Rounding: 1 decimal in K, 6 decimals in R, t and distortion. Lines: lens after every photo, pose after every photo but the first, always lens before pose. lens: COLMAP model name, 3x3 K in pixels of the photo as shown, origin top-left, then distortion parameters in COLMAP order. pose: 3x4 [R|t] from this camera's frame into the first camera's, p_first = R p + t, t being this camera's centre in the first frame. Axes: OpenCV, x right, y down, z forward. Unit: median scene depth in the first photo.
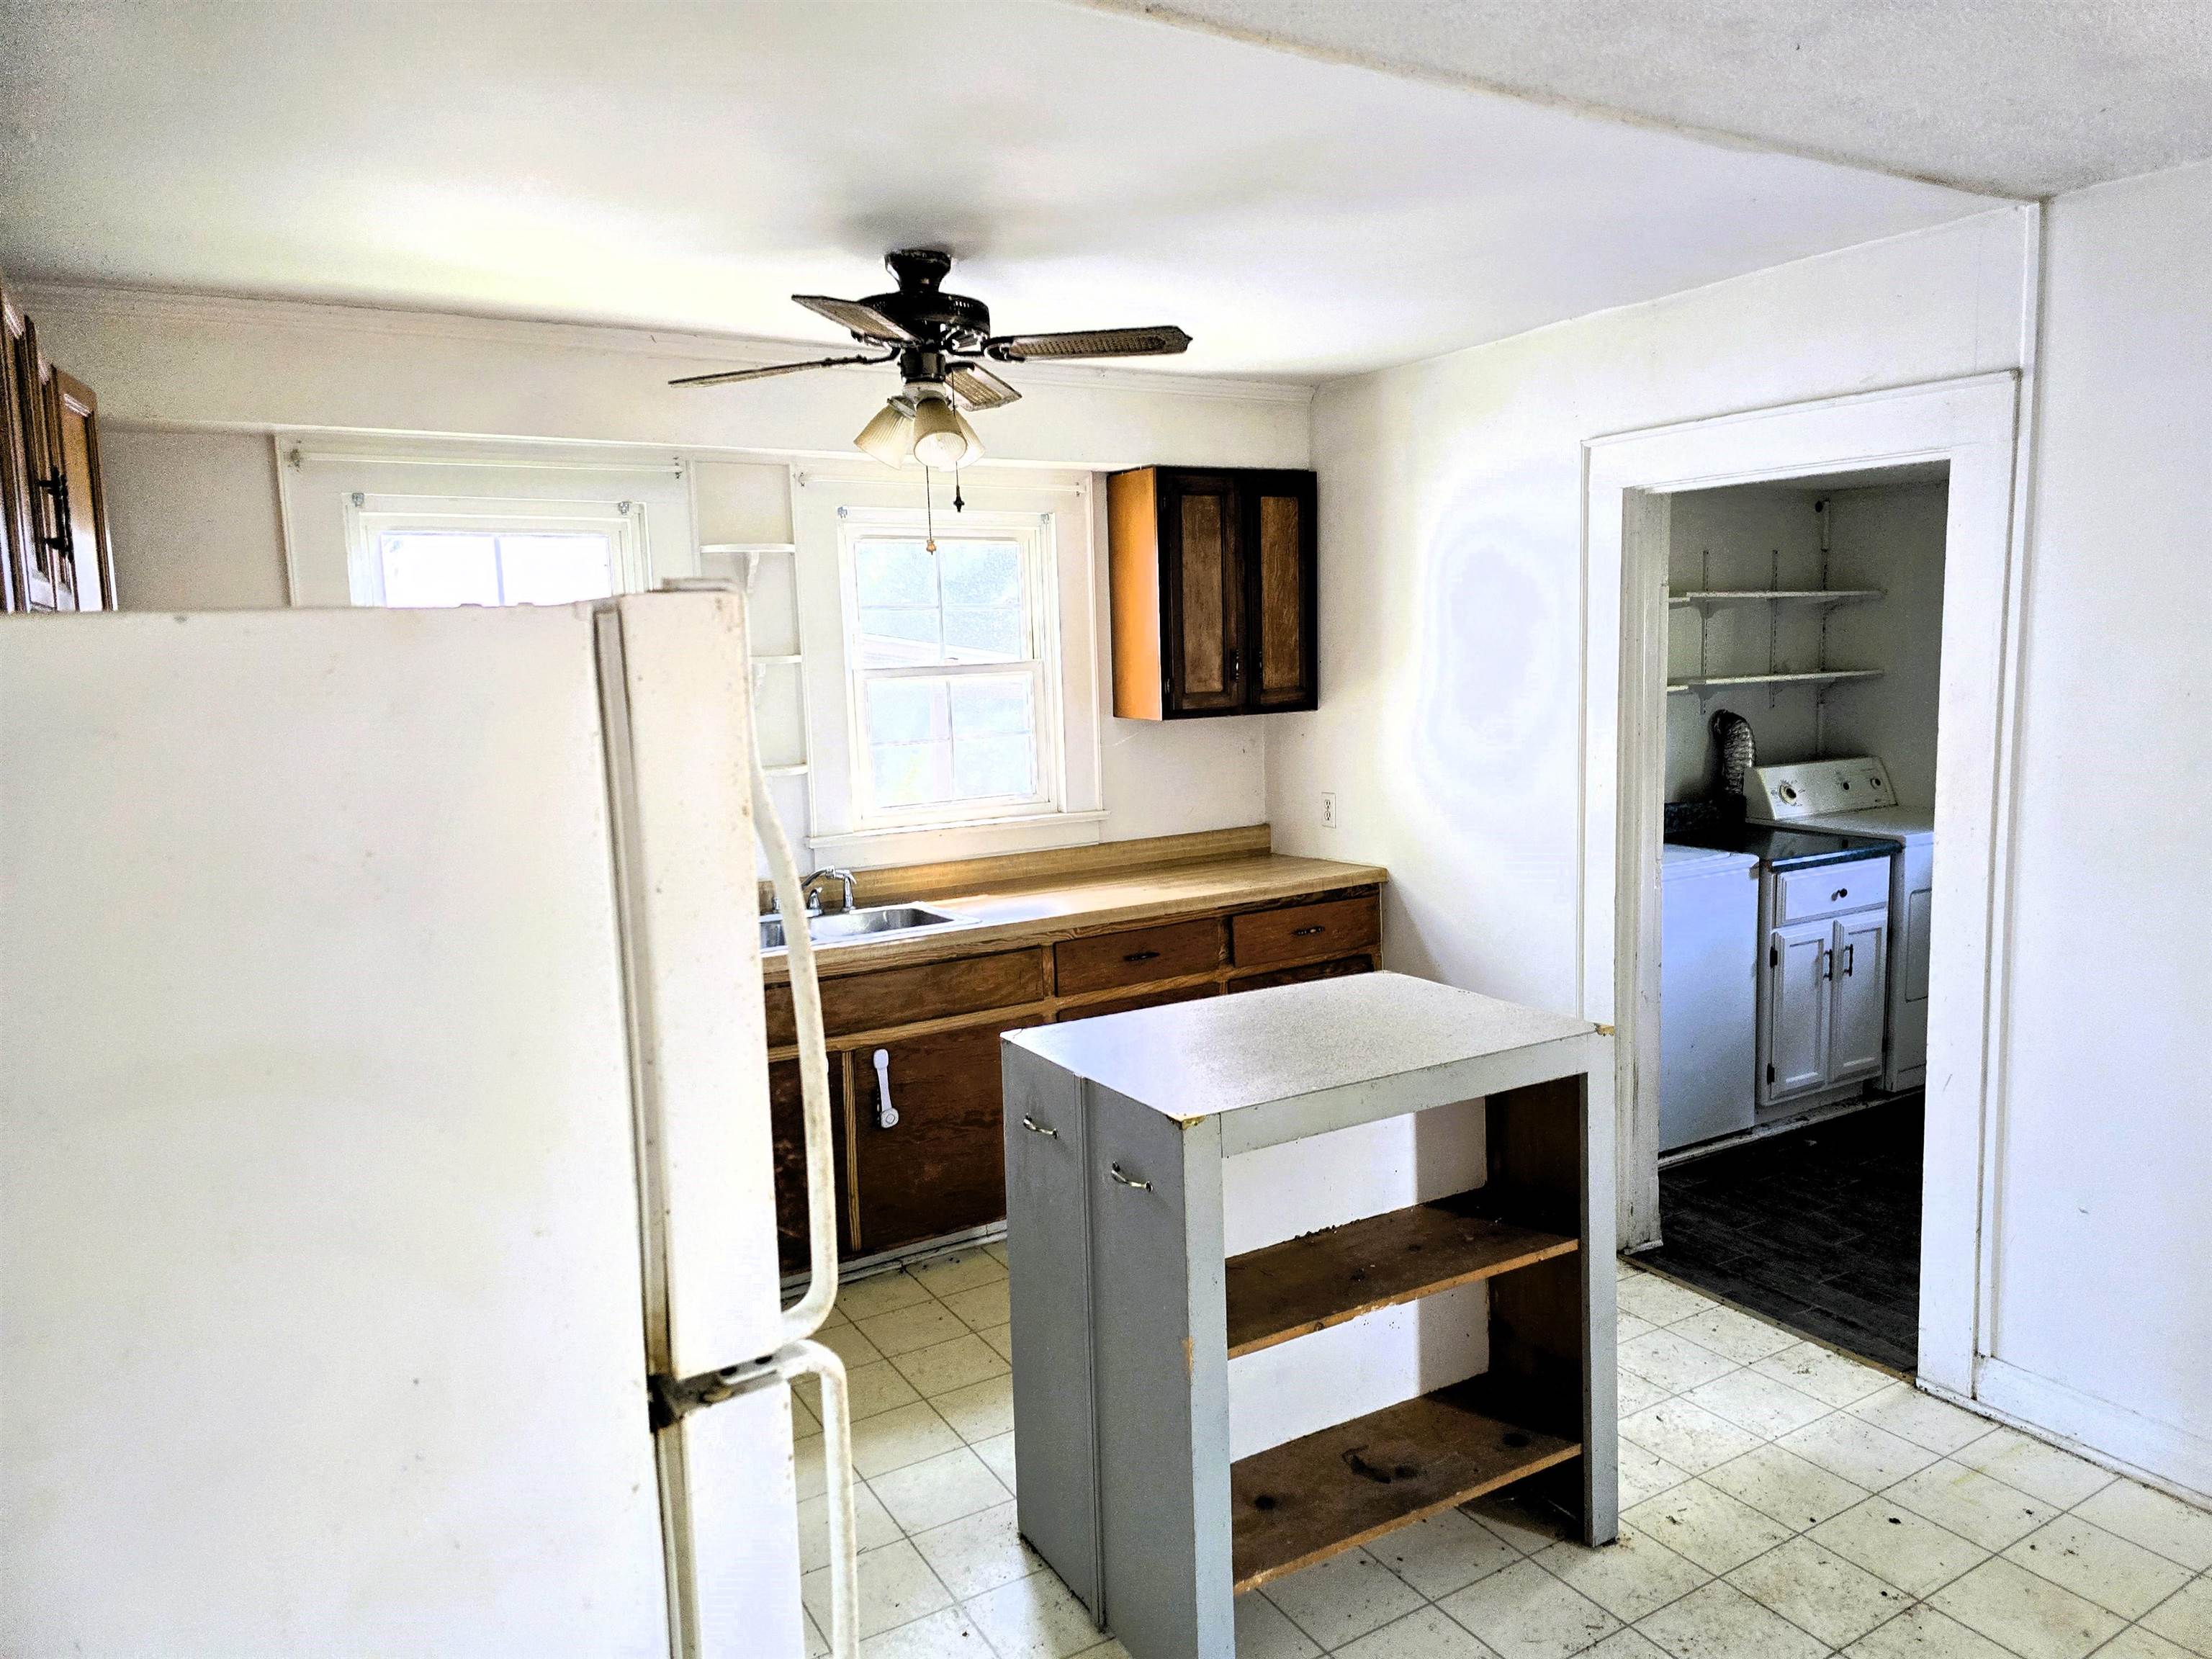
lens RADIAL K [[1489.5, 0, 1145.0], [0, 1489.5, 819.1], [0, 0, 1]] dist [0.070442, -0.062216]
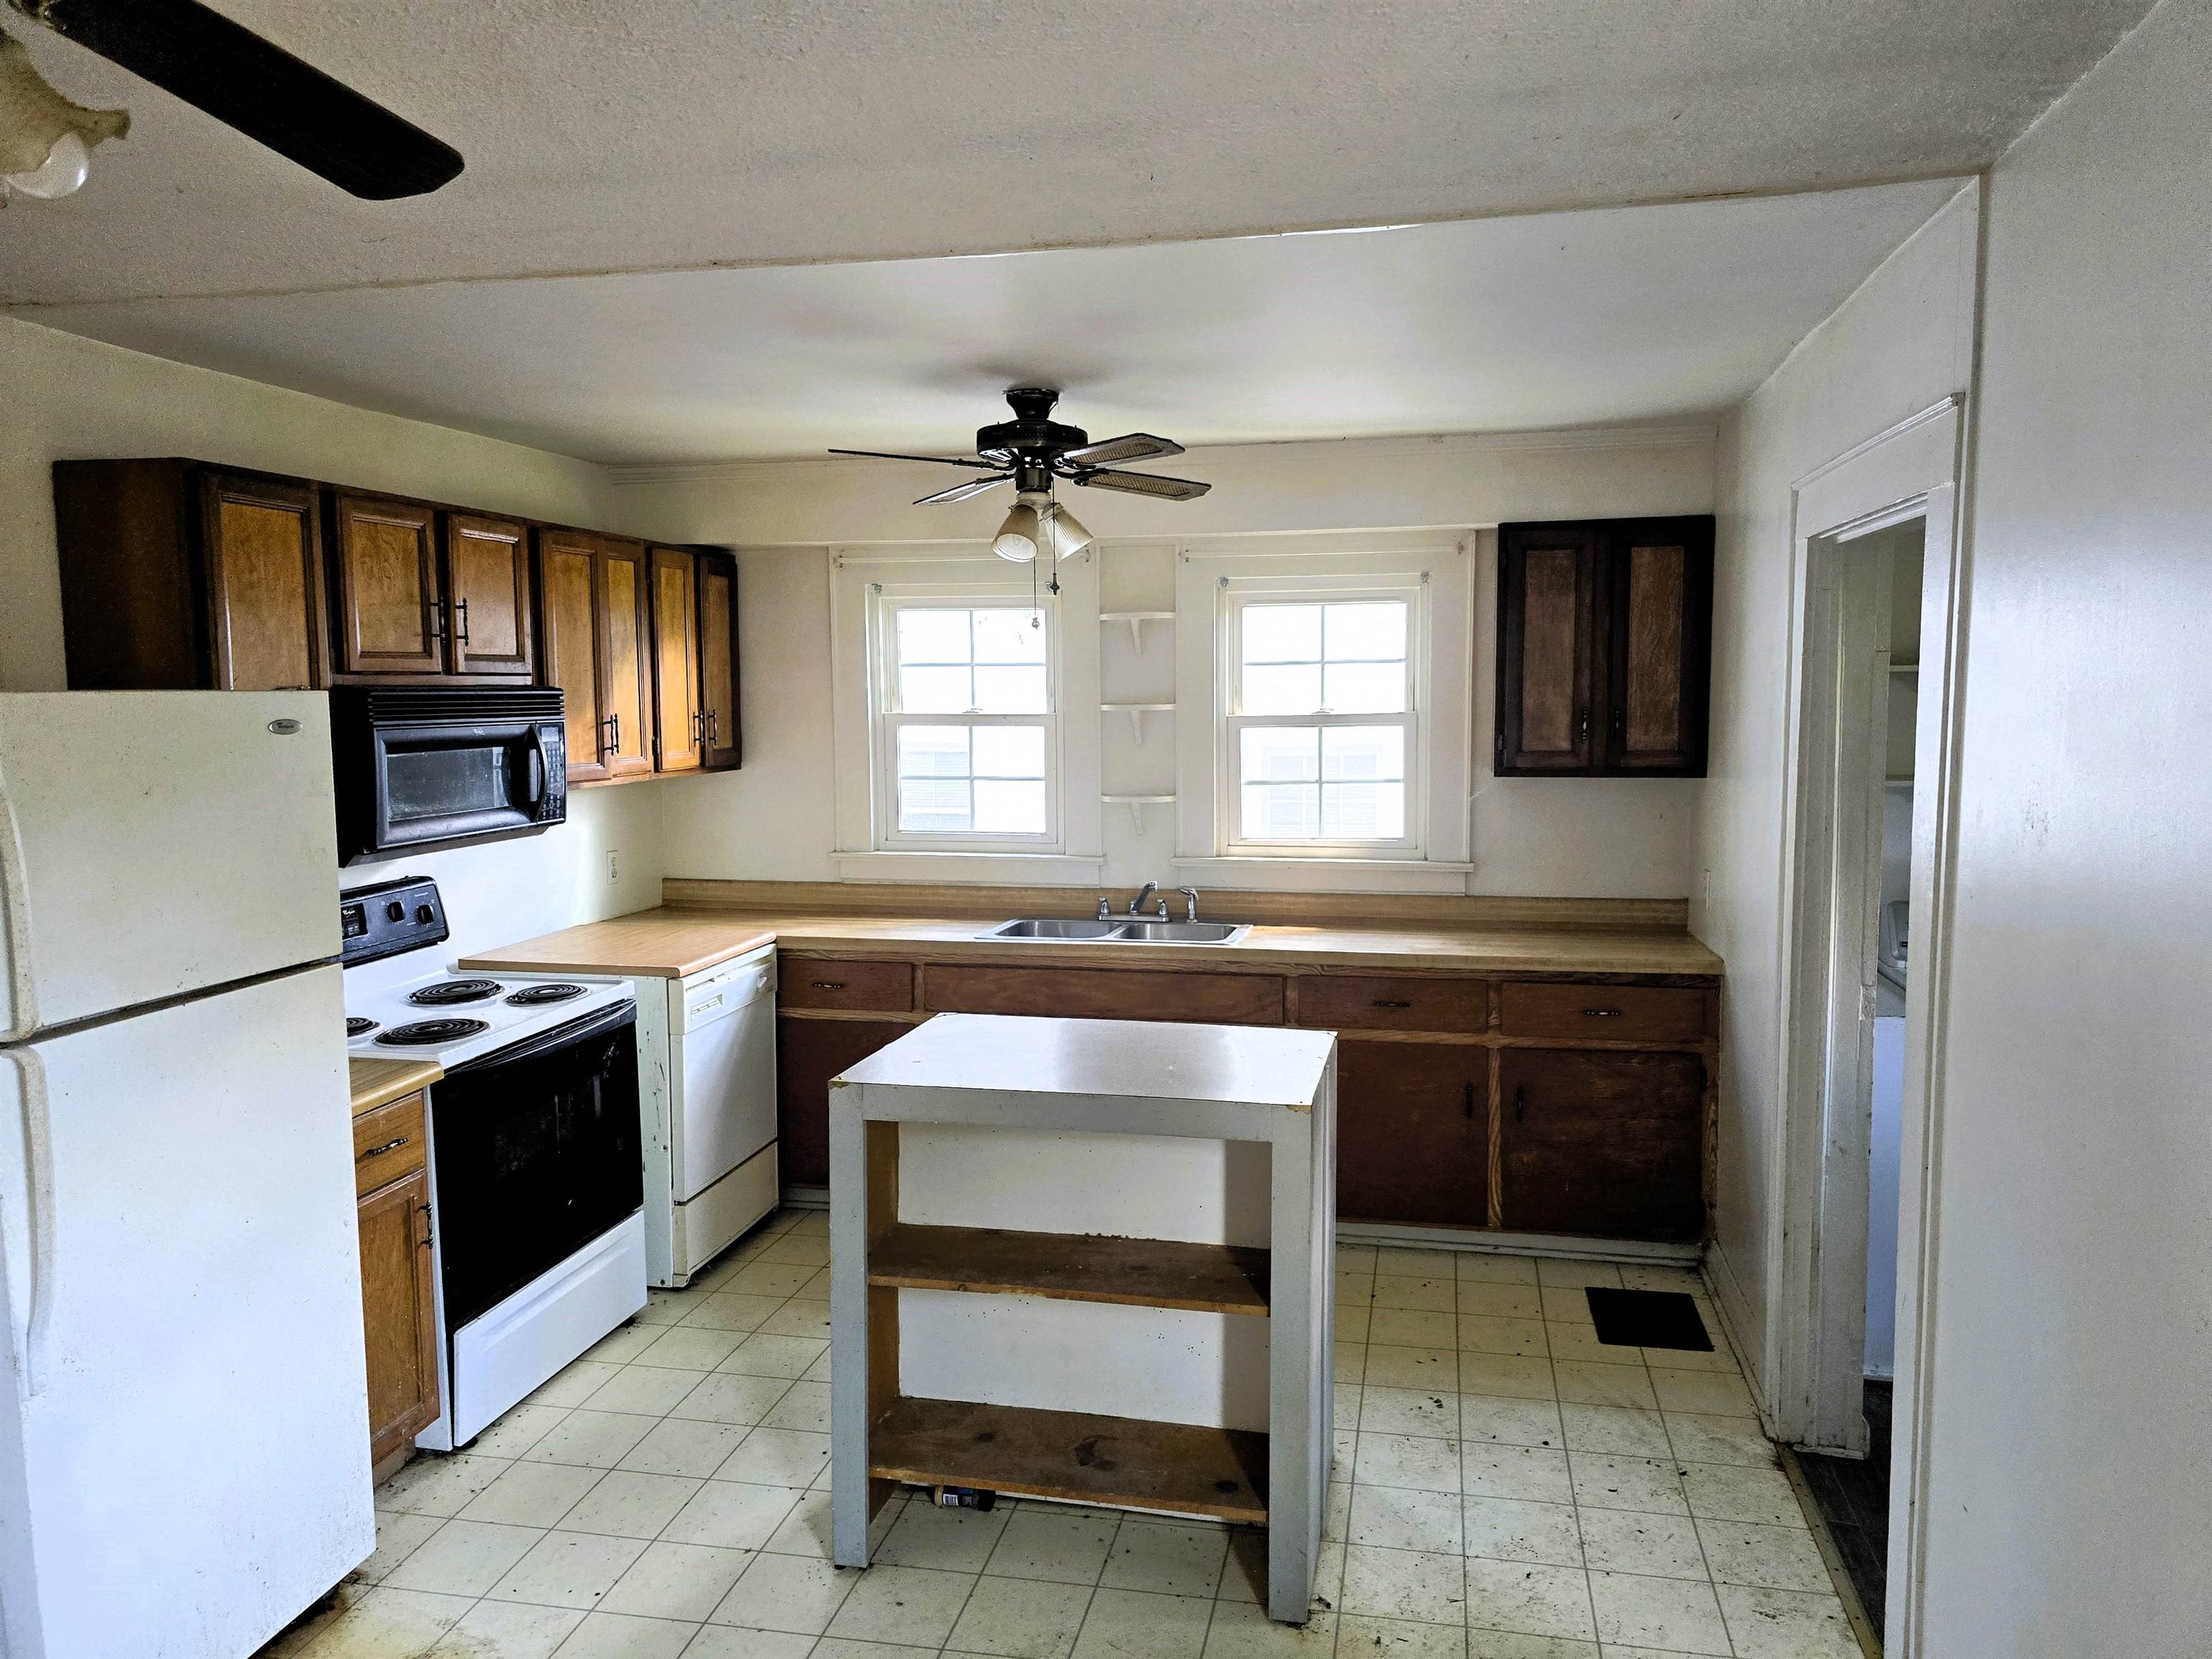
lens RADIAL K [[1489.5, 0, 1118.0], [0, 1489.5, 813.7], [0, 0, 1]] dist [0.070442, -0.062216]
pose [[0.734150, 0.080305, -0.674221, 0.482208], [-0.094688, 0.995387, 0.015454, -0.032304], [0.672352, 0.052495, 0.738368, 0.091506]]
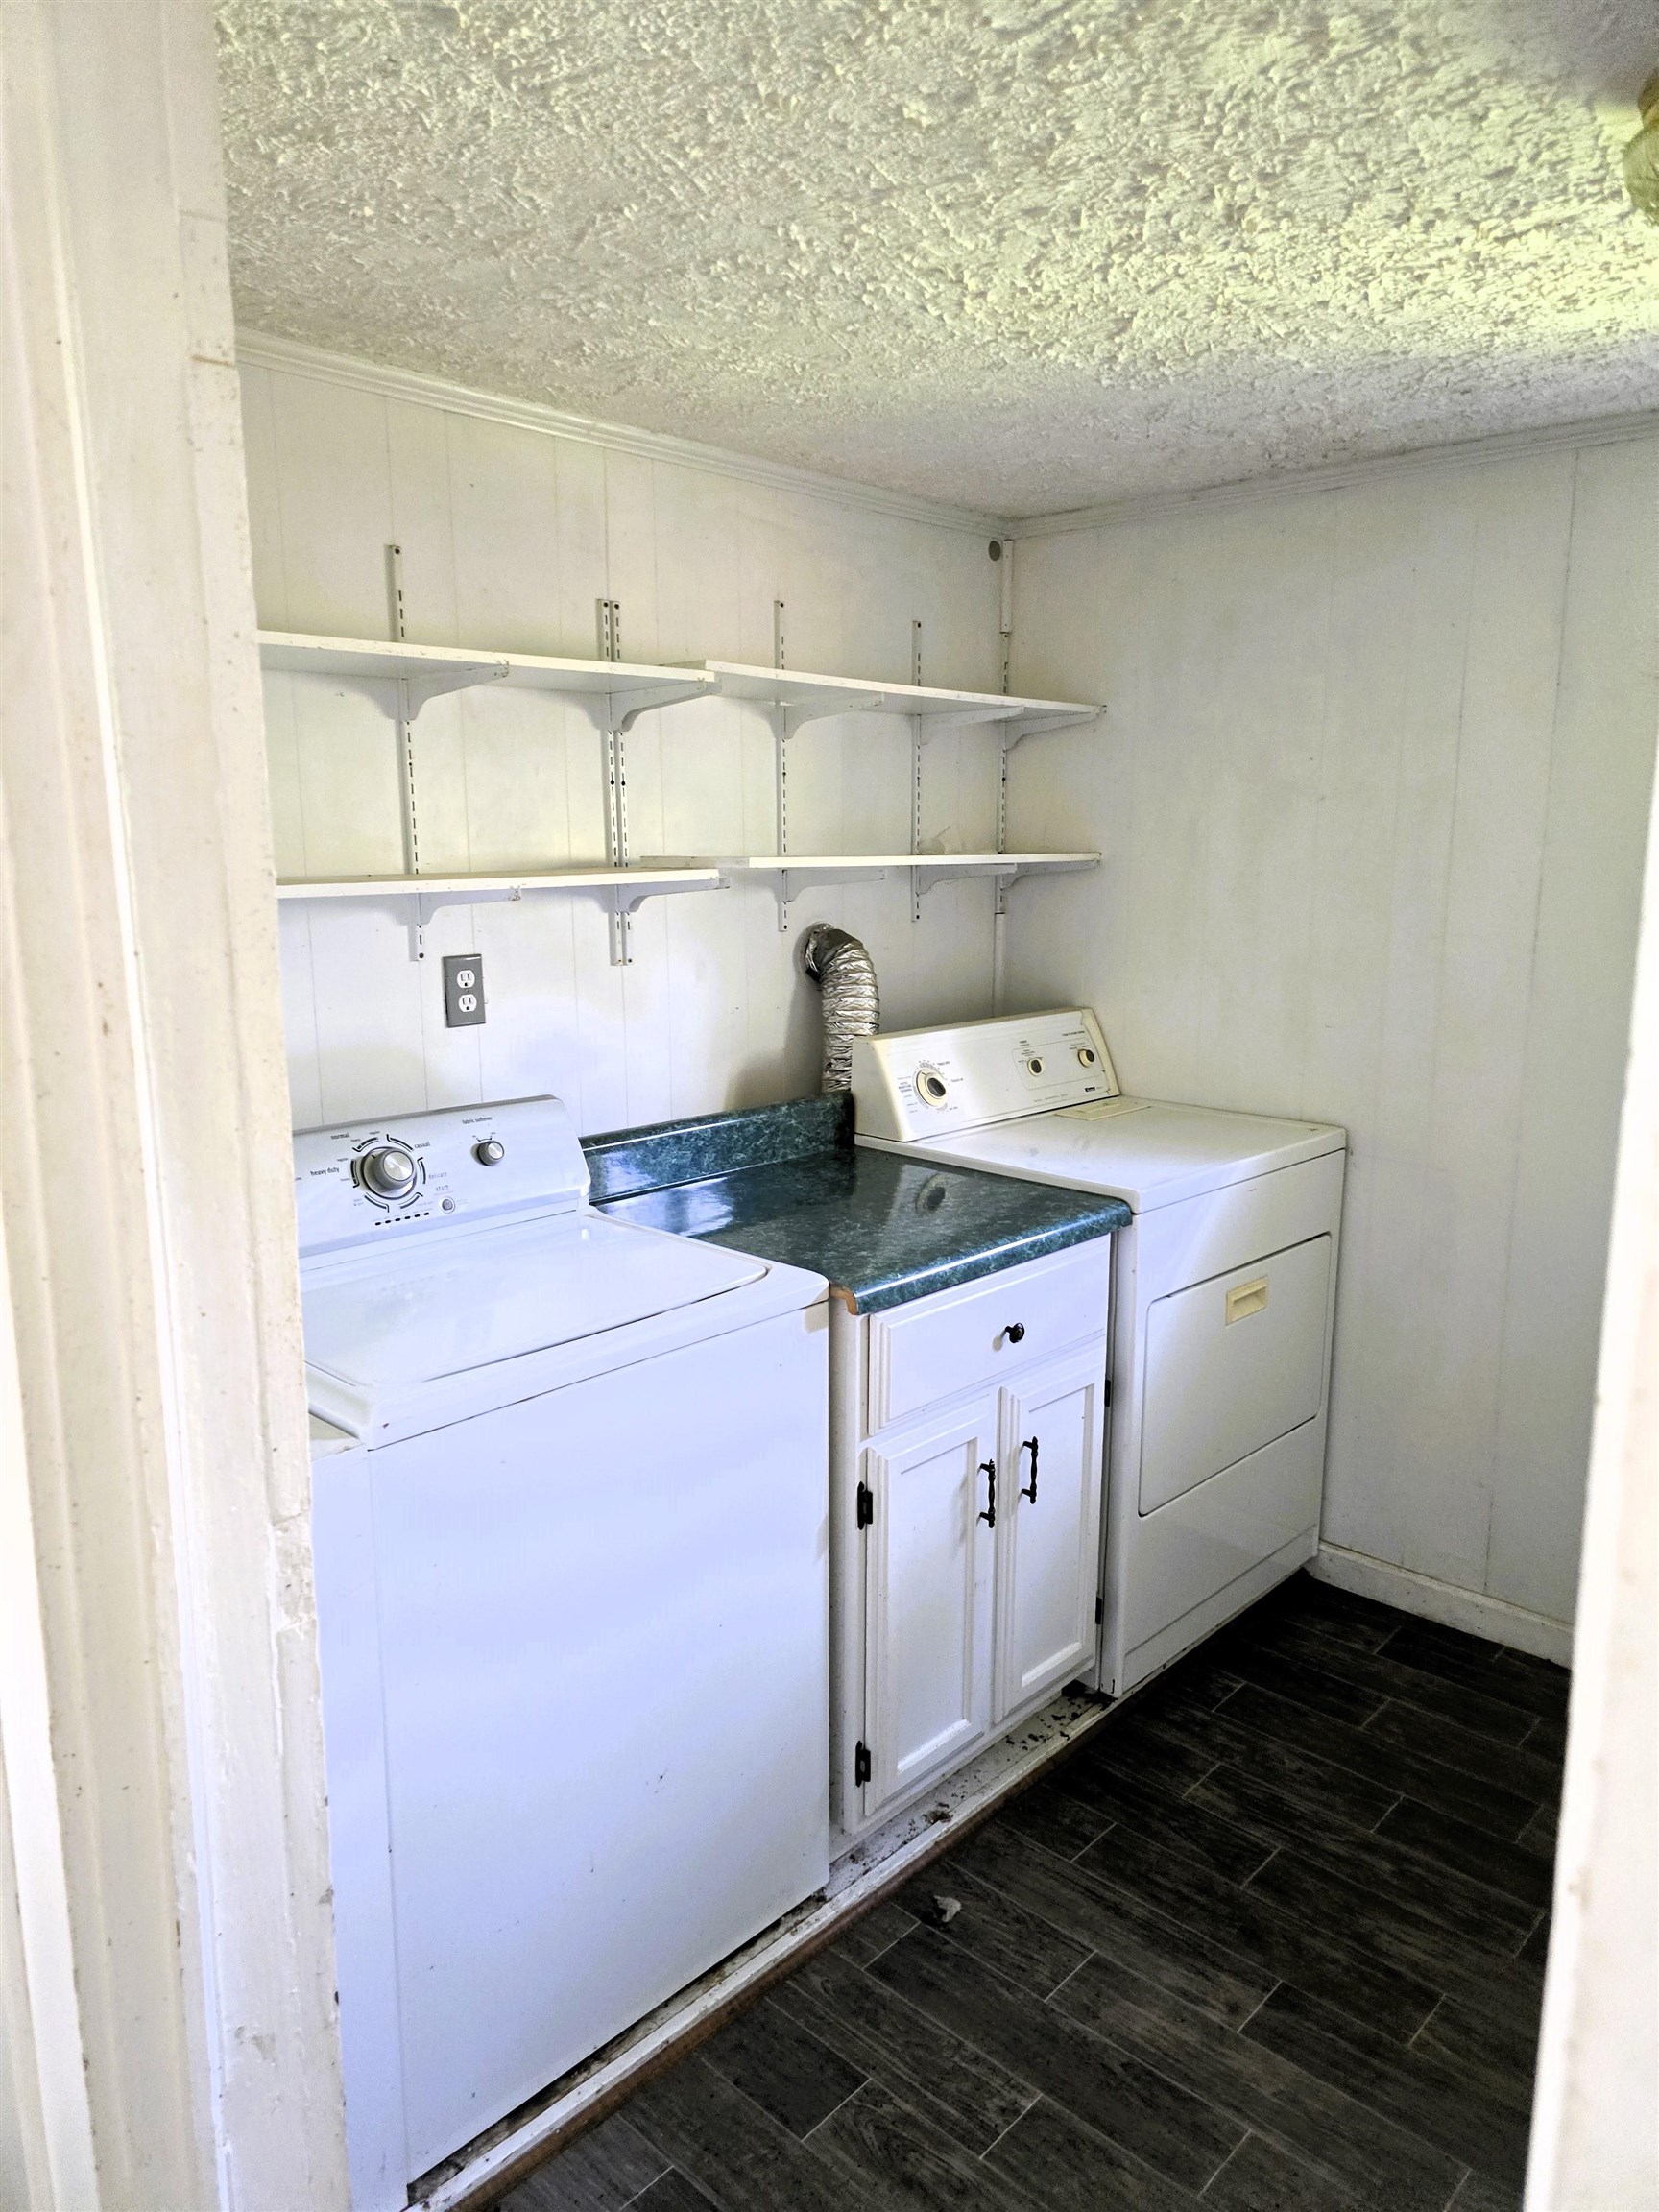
lens RADIAL K [[1489.5, 0, 793.6], [0, 1489.5, 1098.3], [0, 0, 1]] dist [0.070442, -0.062216]
pose [[0.969002, -0.021419, 0.246123, 0.295124], [0.008506, 0.998537, 0.053408, -0.047342], [-0.246907, -0.049659, 0.967766, 0.597499]]
